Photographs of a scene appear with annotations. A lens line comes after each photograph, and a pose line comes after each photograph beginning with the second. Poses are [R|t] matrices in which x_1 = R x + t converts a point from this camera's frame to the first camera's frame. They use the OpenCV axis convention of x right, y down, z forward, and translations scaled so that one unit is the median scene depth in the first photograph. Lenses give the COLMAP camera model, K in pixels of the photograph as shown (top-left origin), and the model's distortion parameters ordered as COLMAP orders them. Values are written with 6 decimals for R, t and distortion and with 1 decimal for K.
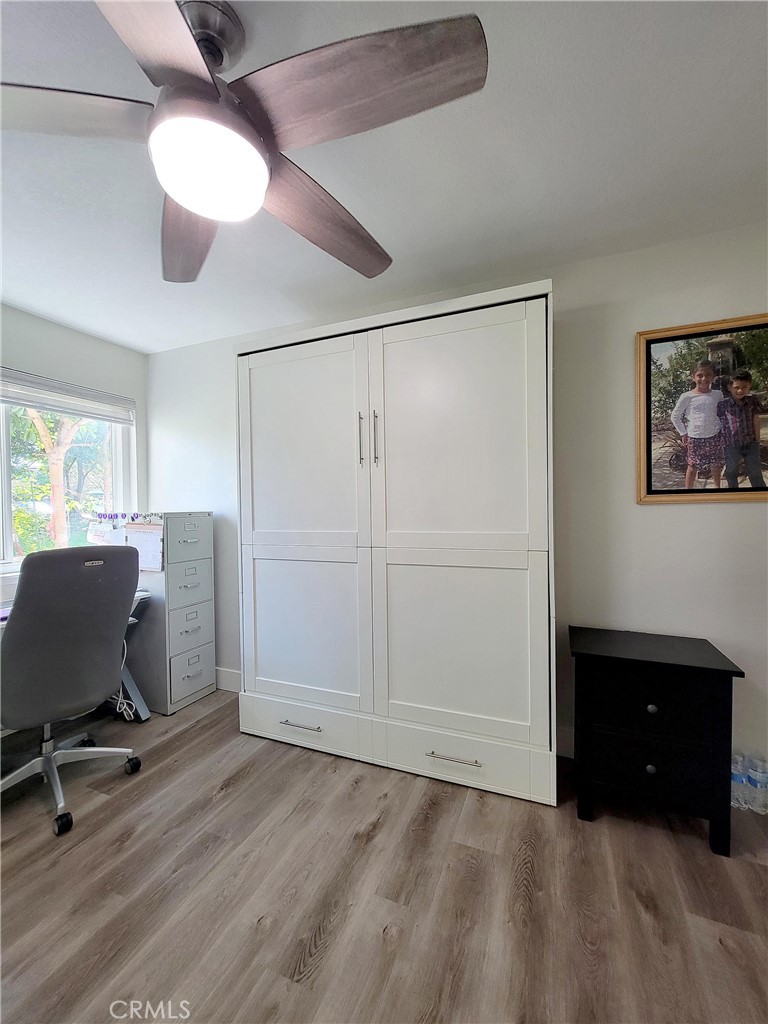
lens RADIAL K [[417.8, 0, 387.5], [0, 417.8, 512.9], [0, 0, 1]] dist [-0.002184, 0.000182]
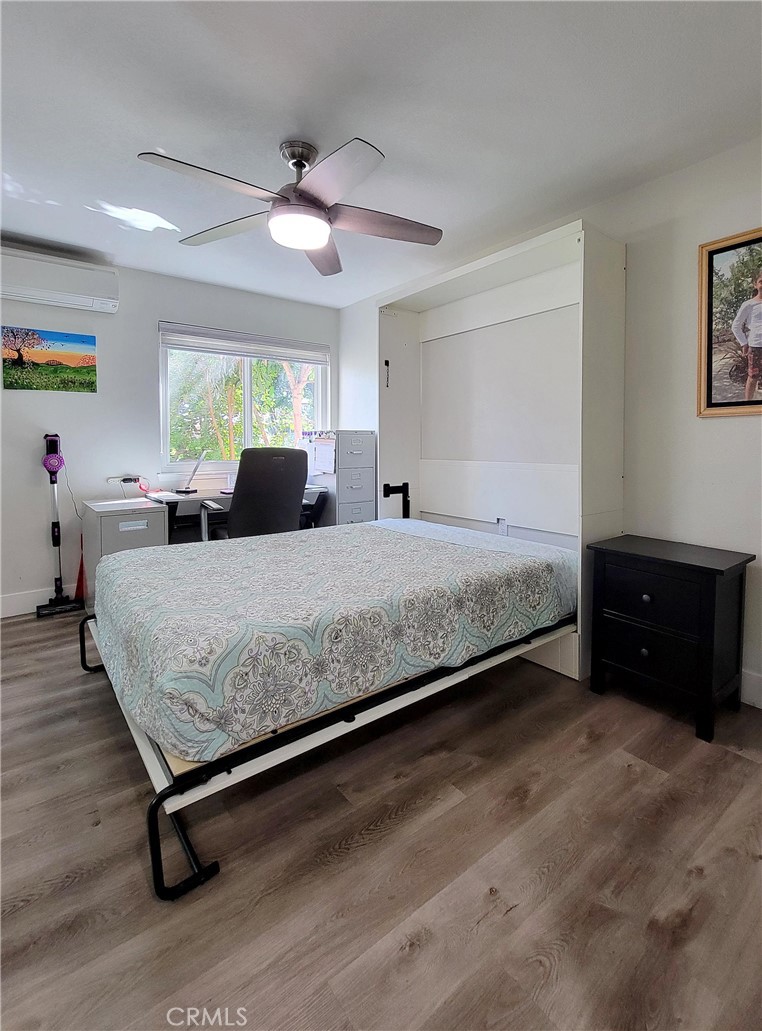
lens RADIAL K [[480.5, 0, 418.0], [0, 480.5, 453.7], [0, 0, 1]] dist [0.000655, 0.000726]
pose [[0.887589, 0.023469, -0.460038, 0.558943], [-0.017393, 0.999697, 0.017442, 0.059677], [0.460308, -0.007480, 0.887728, -0.344300]]
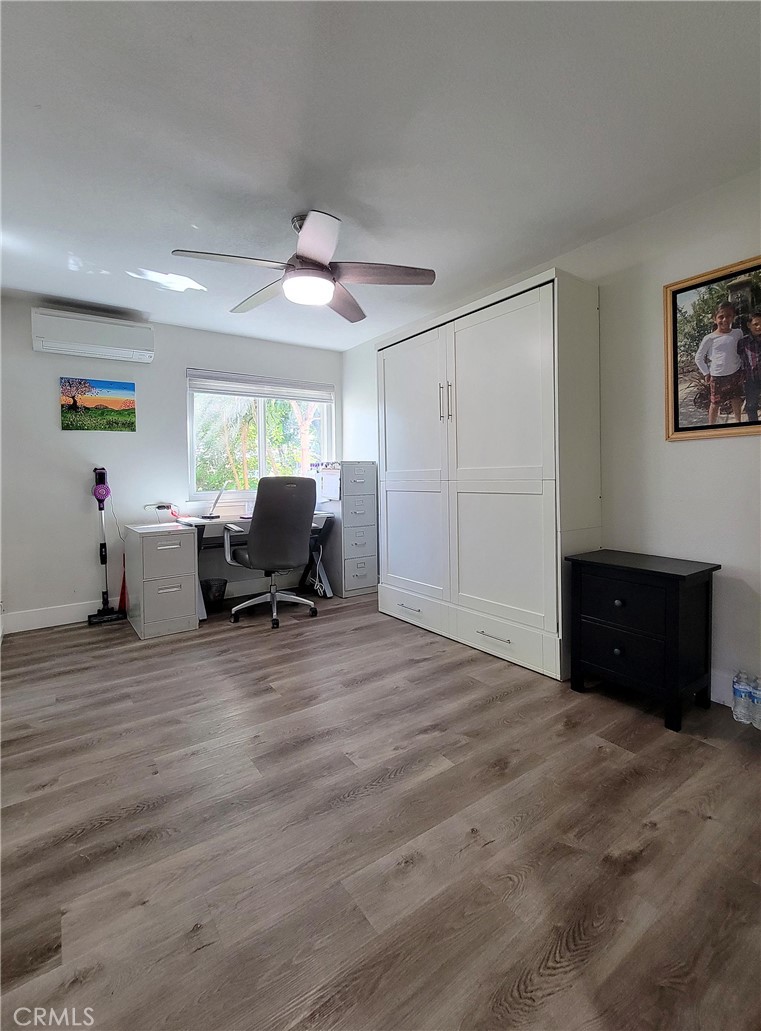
lens RADIAL K [[467.5, 0, 383.6], [0, 467.5, 478.3], [0, 0, 1]] dist [0.002161, 0.000674]
pose [[0.850268, 0.002831, -0.526342, 0.640867], [-0.003355, 0.999994, -0.000042, 0.082359], [0.526339, 0.001801, 0.850273, -0.458408]]
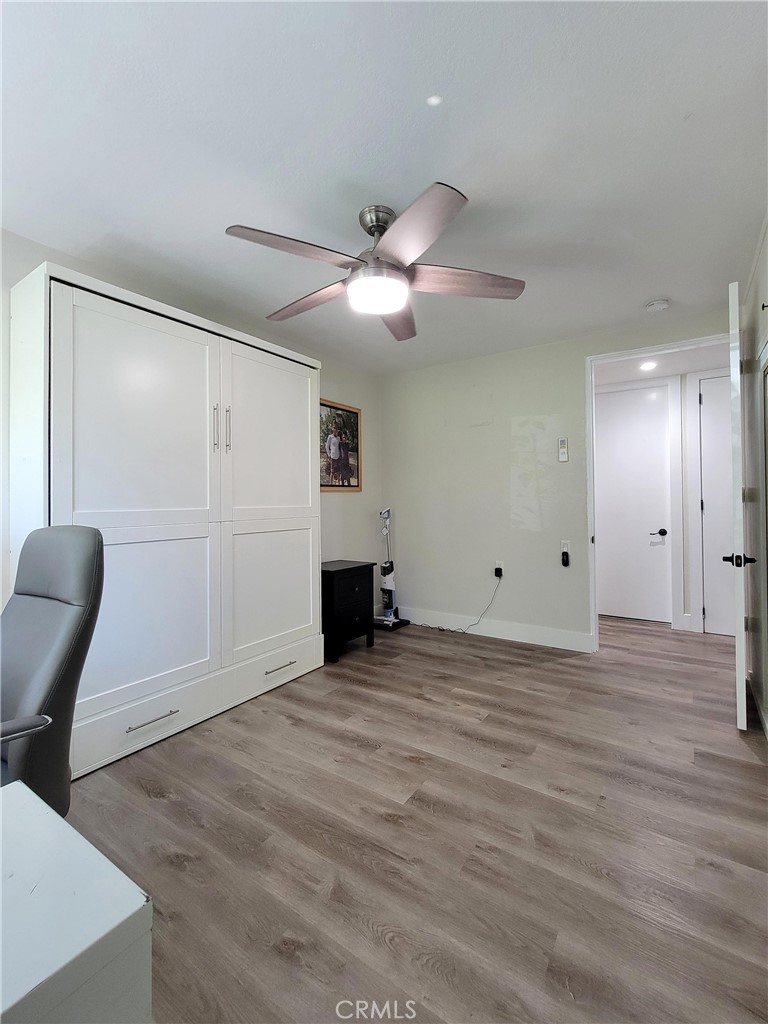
lens RADIAL K [[440.0, 0, 387.6], [0, 440.0, 495.8], [0, 0, 1]] dist [-0.001404, -0.000024]
pose [[0.206858, 0.025576, 0.978037, -1.225759], [0.019952, 0.999340, -0.030353, 0.062240], [-0.978167, 0.025792, 0.206212, 0.323909]]
